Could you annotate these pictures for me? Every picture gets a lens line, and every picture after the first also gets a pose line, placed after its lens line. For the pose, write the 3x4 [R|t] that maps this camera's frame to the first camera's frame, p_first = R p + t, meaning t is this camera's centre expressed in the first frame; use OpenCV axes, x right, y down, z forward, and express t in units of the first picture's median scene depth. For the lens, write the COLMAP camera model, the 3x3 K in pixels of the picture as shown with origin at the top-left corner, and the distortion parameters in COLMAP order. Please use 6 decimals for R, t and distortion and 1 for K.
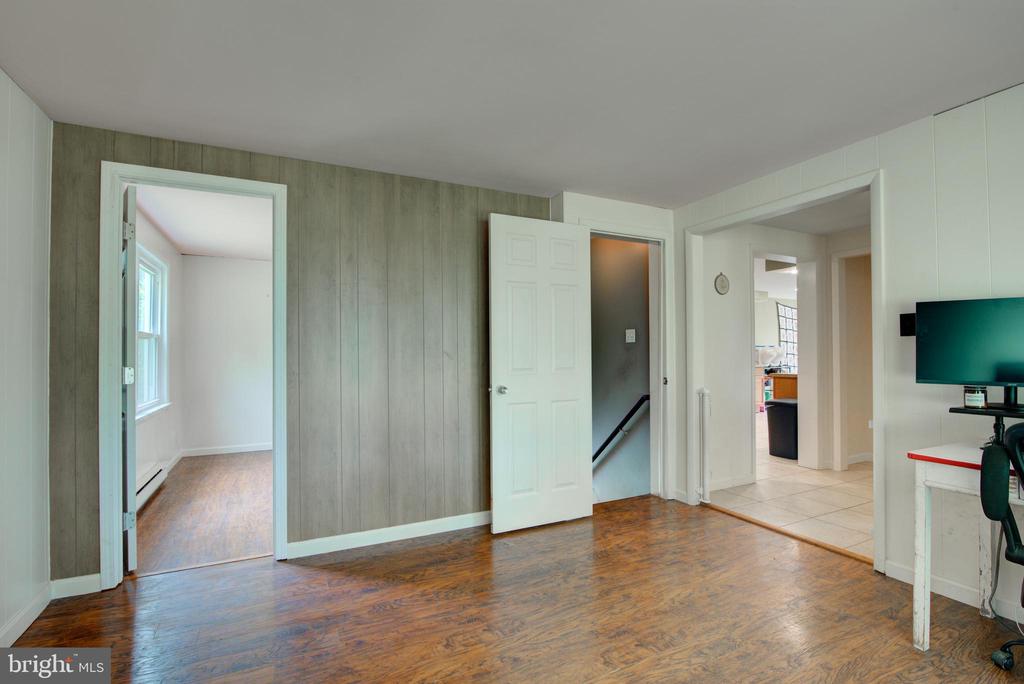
lens RADIAL K [[468.1, 0, 511.8], [0, 468.1, 347.5], [0, 0, 1]] dist [-0.014611, -0.000234]
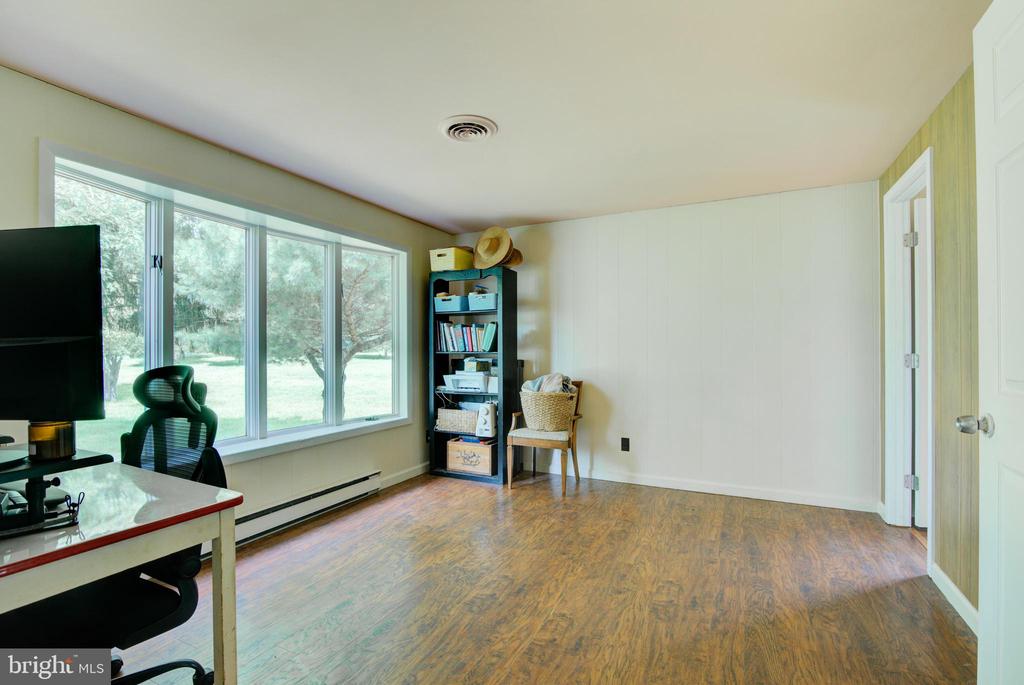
lens RADIAL K [[468.1, 0, 511.8], [0, 468.1, 348.0], [0, 0, 1]] dist [-0.014611, -0.000234]
pose [[-0.798772, 0.007237, -0.601591, 0.848899], [0.017183, 0.999794, -0.010787, 0.027480], [0.601389, -0.018954, -0.798732, 1.589645]]
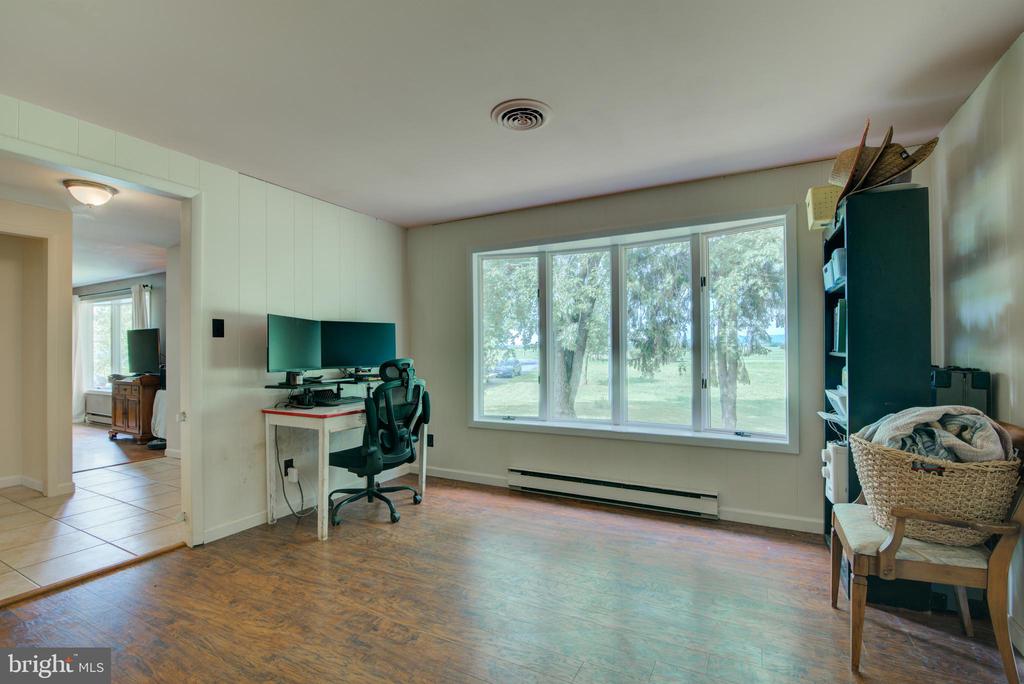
lens RADIAL K [[468.1, 0, 511.8], [0, 468.1, 347.5], [0, 0, 1]] dist [-0.014611, -0.000234]
pose [[-0.571940, 0.016259, 0.820135, -0.691664], [0.000161, 0.999806, -0.019708, 0.030984], [-0.820296, -0.011140, -0.571831, 1.227775]]
